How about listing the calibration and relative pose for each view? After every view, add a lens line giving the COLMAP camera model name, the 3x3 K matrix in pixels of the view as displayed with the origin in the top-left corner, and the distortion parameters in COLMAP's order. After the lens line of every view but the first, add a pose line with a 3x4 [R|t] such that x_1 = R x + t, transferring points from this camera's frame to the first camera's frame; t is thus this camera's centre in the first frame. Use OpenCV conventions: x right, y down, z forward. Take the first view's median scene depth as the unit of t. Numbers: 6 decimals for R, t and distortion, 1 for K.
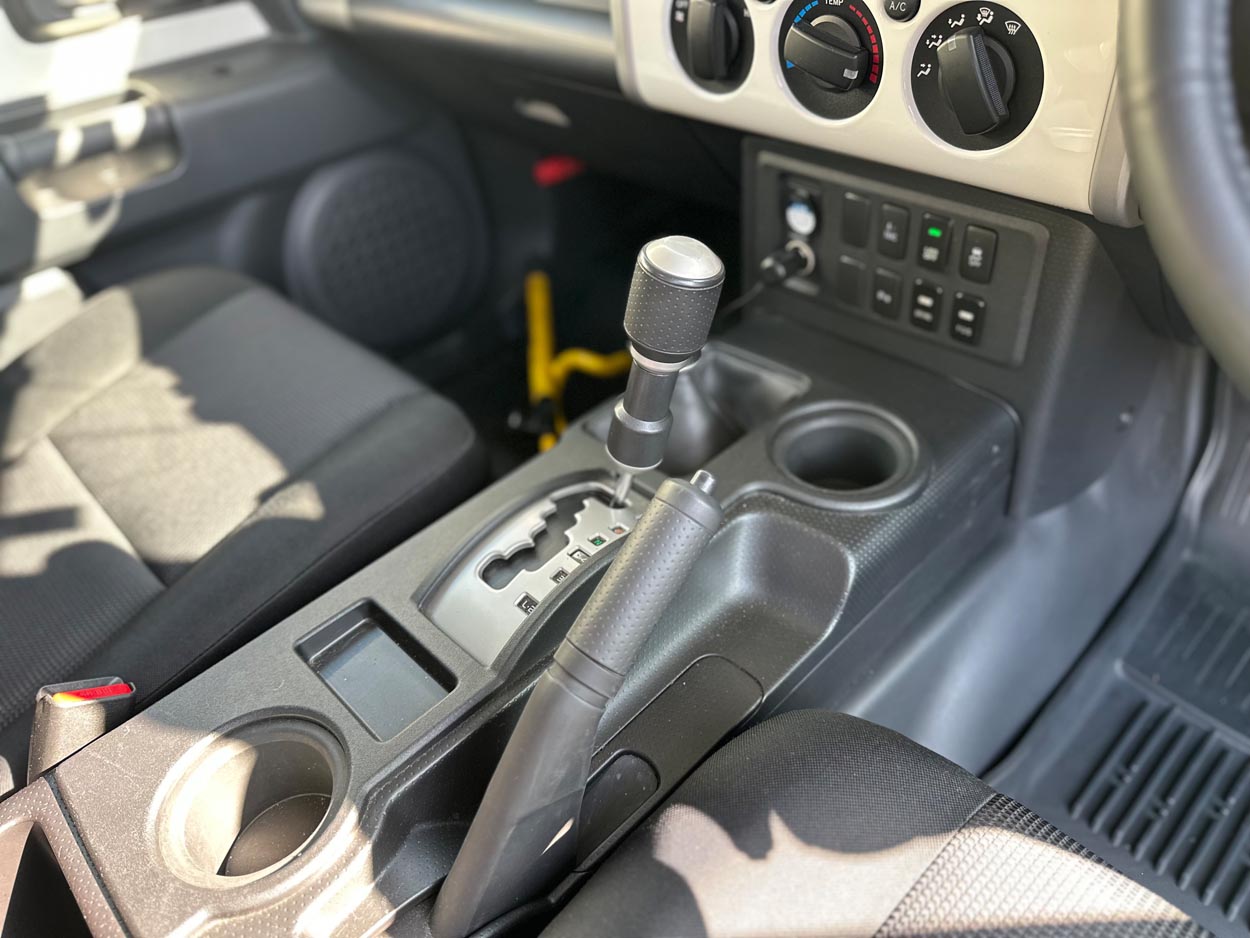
lens RADIAL K [[885.5, 0, 626.7], [0, 885.5, 476.7], [0, 0, 1]] dist [-0.001321, -0.031959]
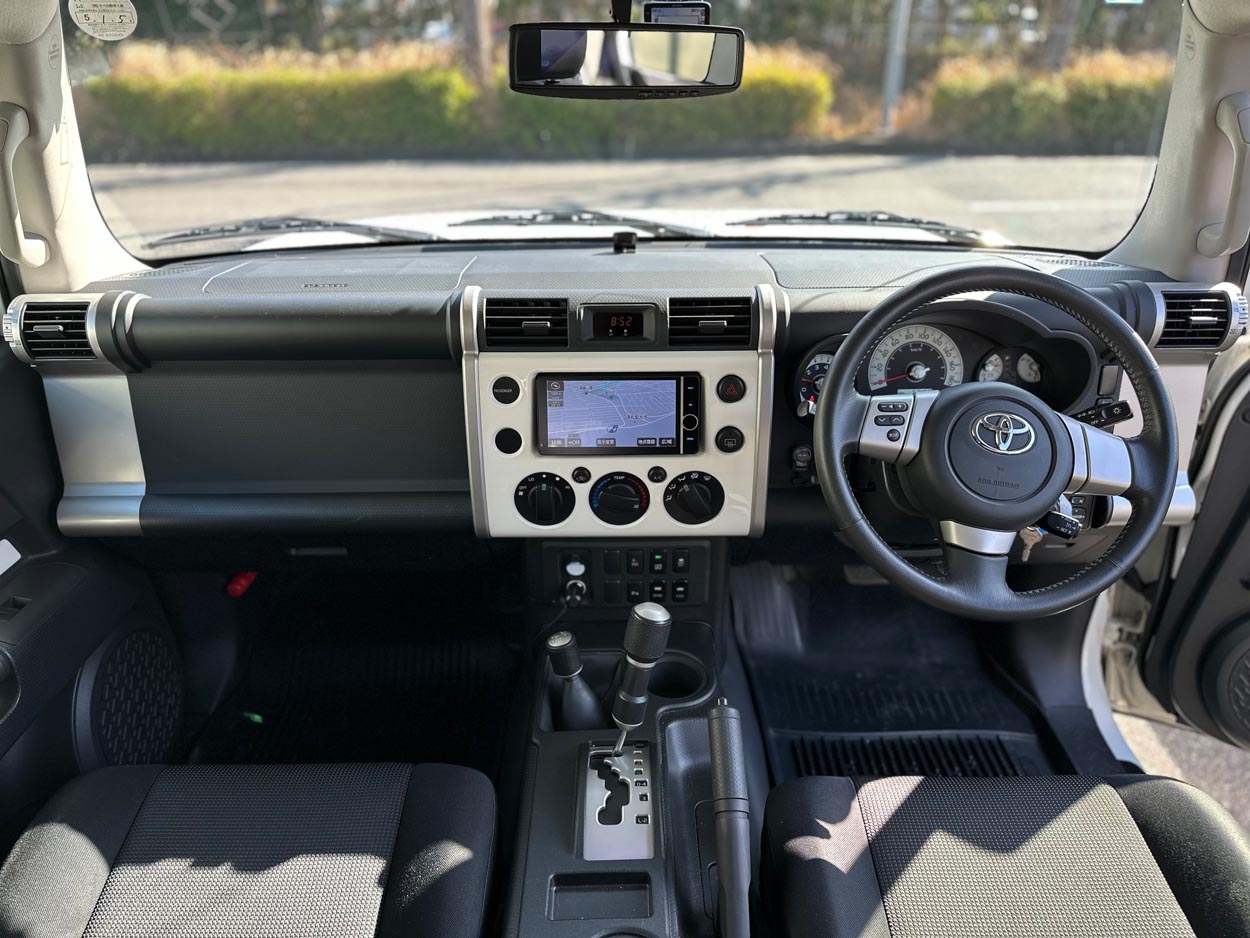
lens RADIAL K [[885.5, 0, 622.2], [0, 885.5, 468.5], [0, 0, 1]] dist [-0.001321, -0.031959]
pose [[0.694651, -0.245113, 0.676298, -0.973823], [0.415578, 0.904135, -0.099167, -0.282814], [-0.587158, 0.349941, 0.729922, -0.459774]]
